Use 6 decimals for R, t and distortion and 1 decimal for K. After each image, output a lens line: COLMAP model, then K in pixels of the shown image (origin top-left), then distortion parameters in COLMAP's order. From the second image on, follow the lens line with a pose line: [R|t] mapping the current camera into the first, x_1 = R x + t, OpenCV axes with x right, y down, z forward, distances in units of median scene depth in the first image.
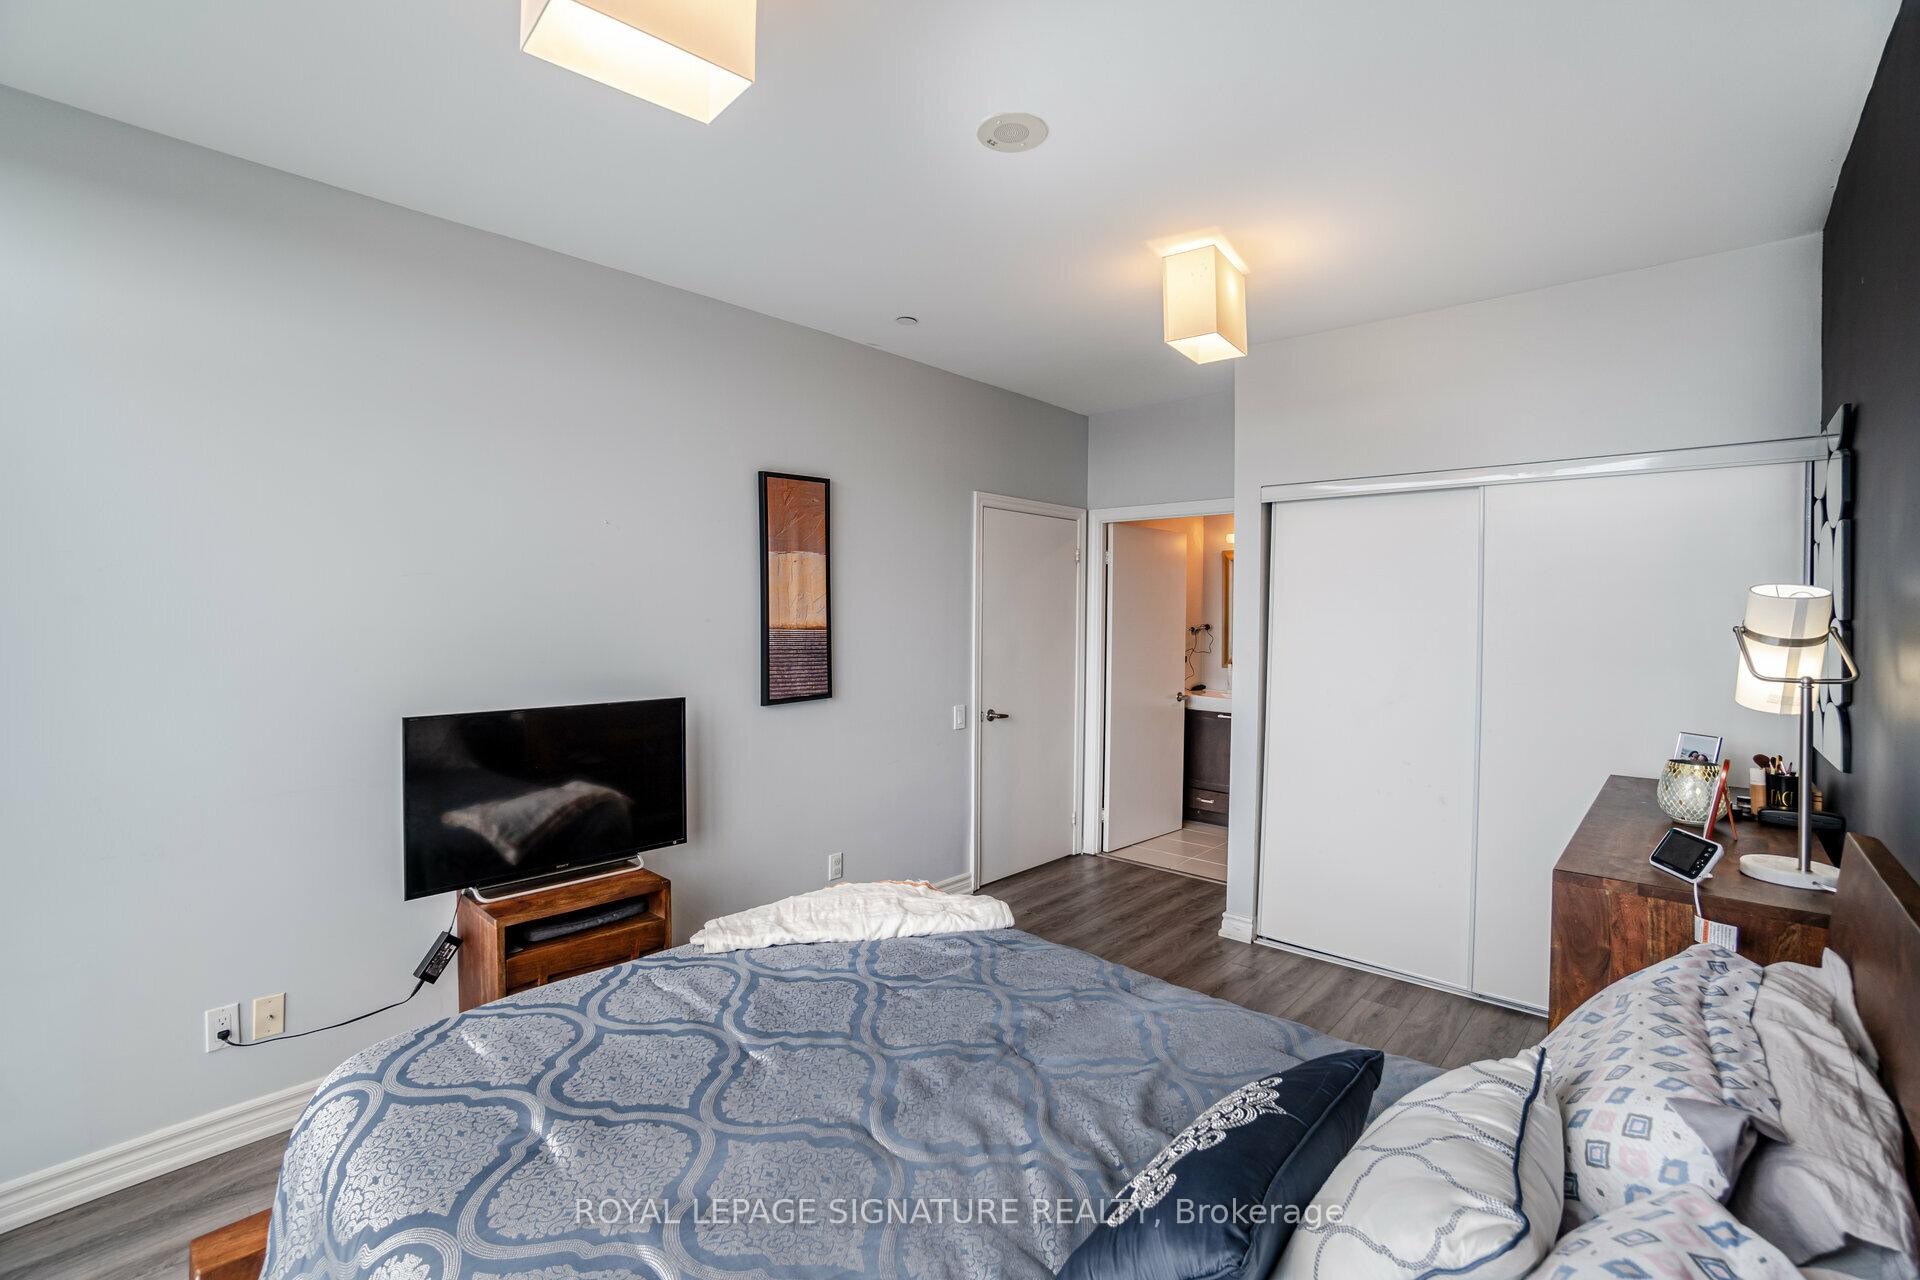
lens RADIAL K [[851.2, 0, 951.7], [0, 851.2, 630.8], [0, 0, 1]] dist [-0.025313, 0.000415]
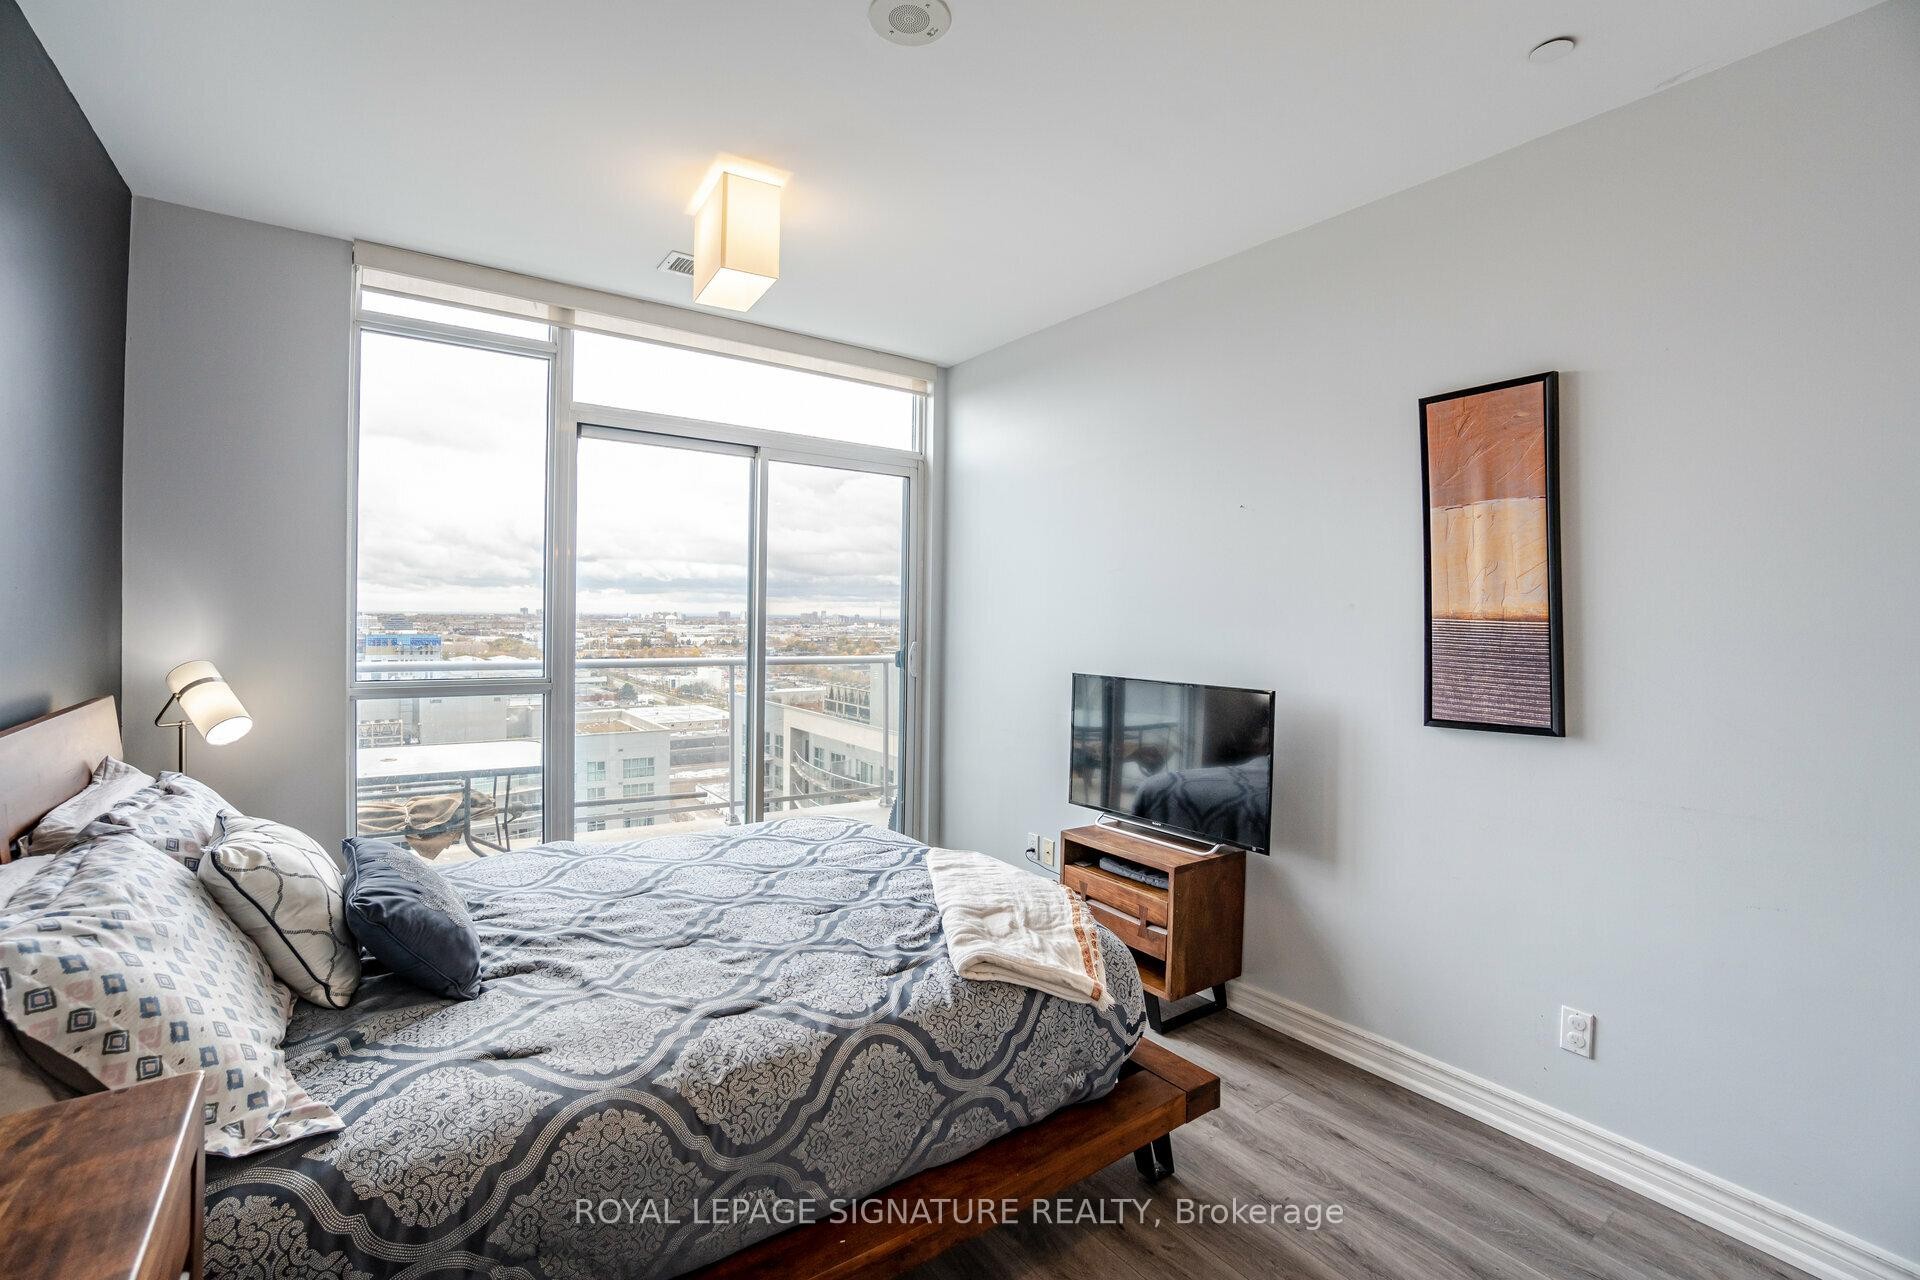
lens RADIAL K [[851.2, 0, 946.8], [0, 851.2, 623.2], [0, 0, 1]] dist [-0.025313, 0.000415]
pose [[-0.217824, -0.003604, -0.975982, 0.551993], [-0.030616, 0.999526, 0.003142, 0.011907], [0.975508, 0.030565, -0.217831, 0.752788]]
